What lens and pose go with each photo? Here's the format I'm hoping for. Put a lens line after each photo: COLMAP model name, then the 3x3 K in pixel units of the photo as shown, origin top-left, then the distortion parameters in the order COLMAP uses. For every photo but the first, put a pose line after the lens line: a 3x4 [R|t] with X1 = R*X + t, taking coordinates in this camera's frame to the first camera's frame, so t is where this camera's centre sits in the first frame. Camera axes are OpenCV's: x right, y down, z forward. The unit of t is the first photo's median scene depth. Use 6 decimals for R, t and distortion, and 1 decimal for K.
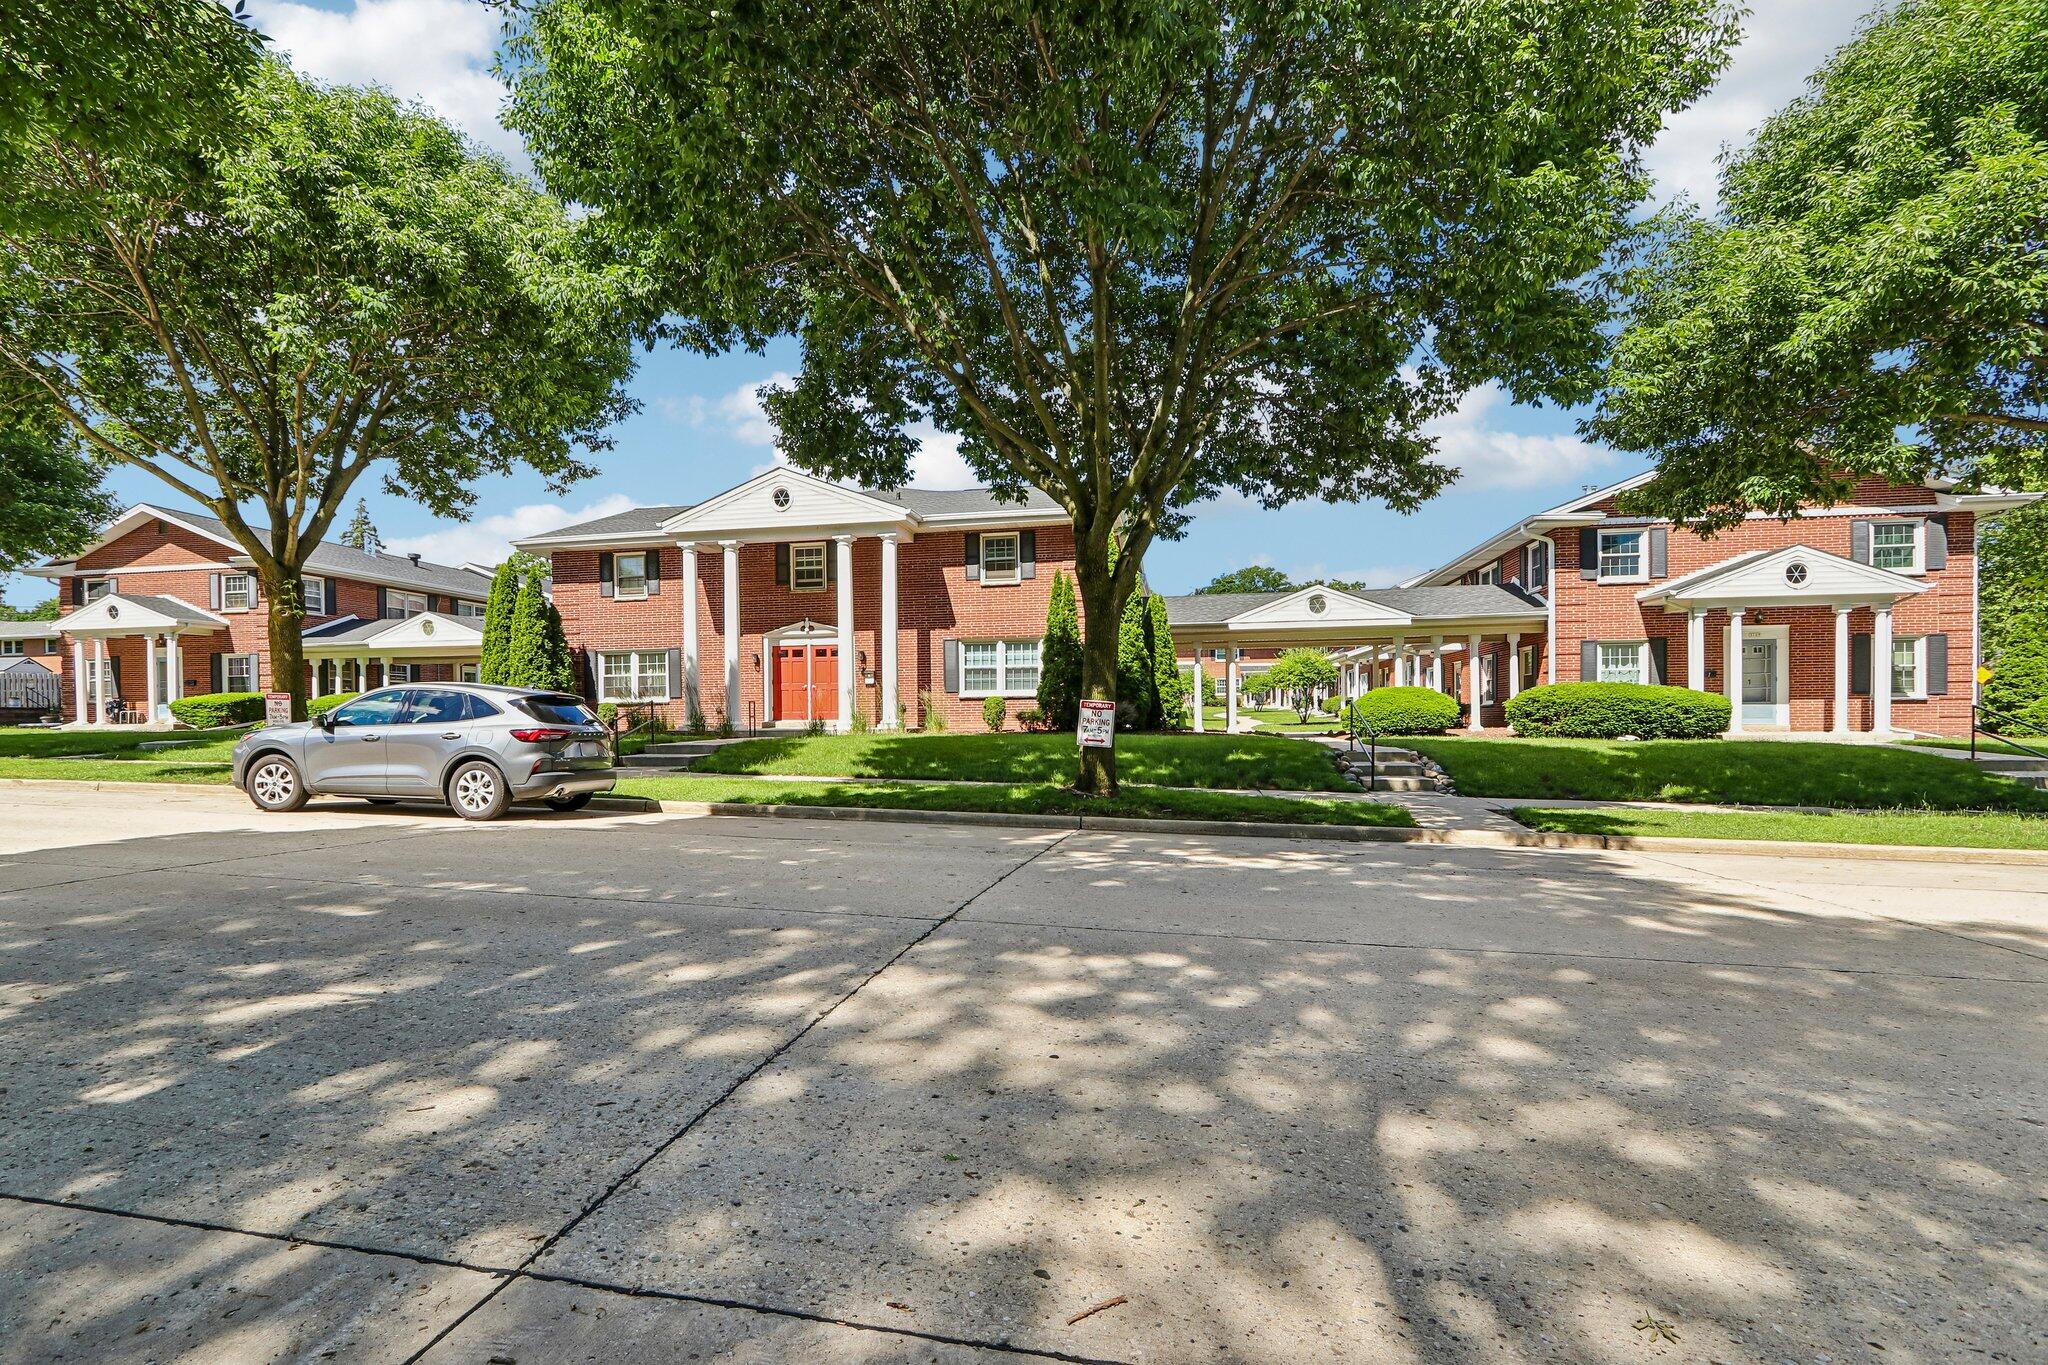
lens RADIAL K [[954.1, 0, 1008.1], [0, 954.1, 695.4], [0, 0, 1]] dist [-0.010401, -0.000148]
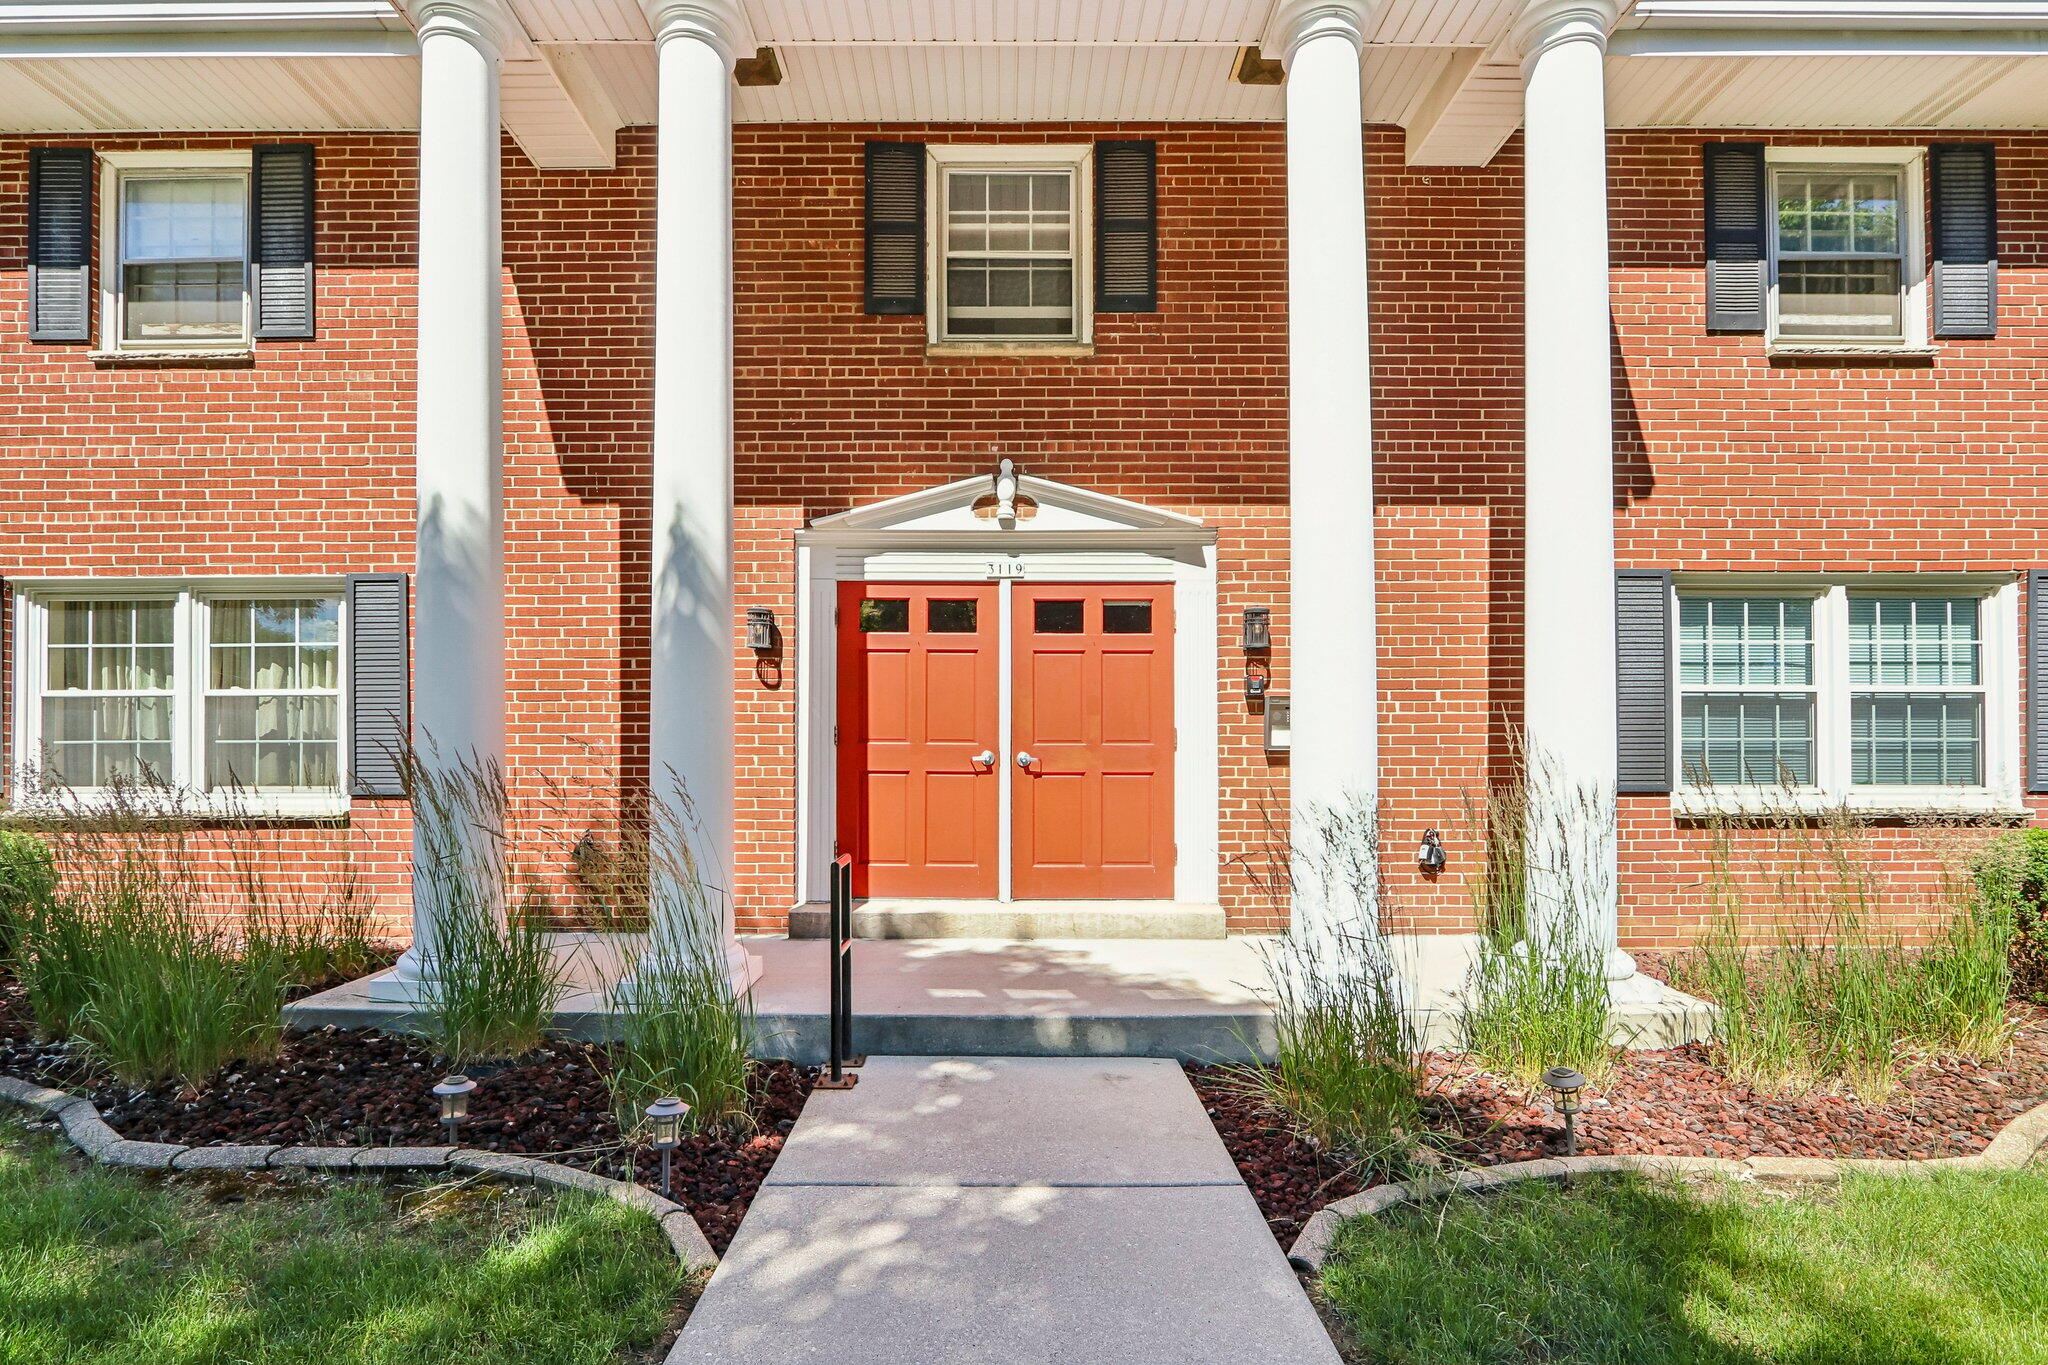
lens RADIAL K [[954.1, 0, 1008.1], [0, 954.1, 695.4], [0, 0, 1]] dist [-0.010401, -0.000148]
pose [[0.983805, 0.022163, 0.177867, -0.247708], [-0.016348, 0.999285, -0.034093, -0.016561], [-0.178495, 0.030633, 0.983464, 0.768436]]
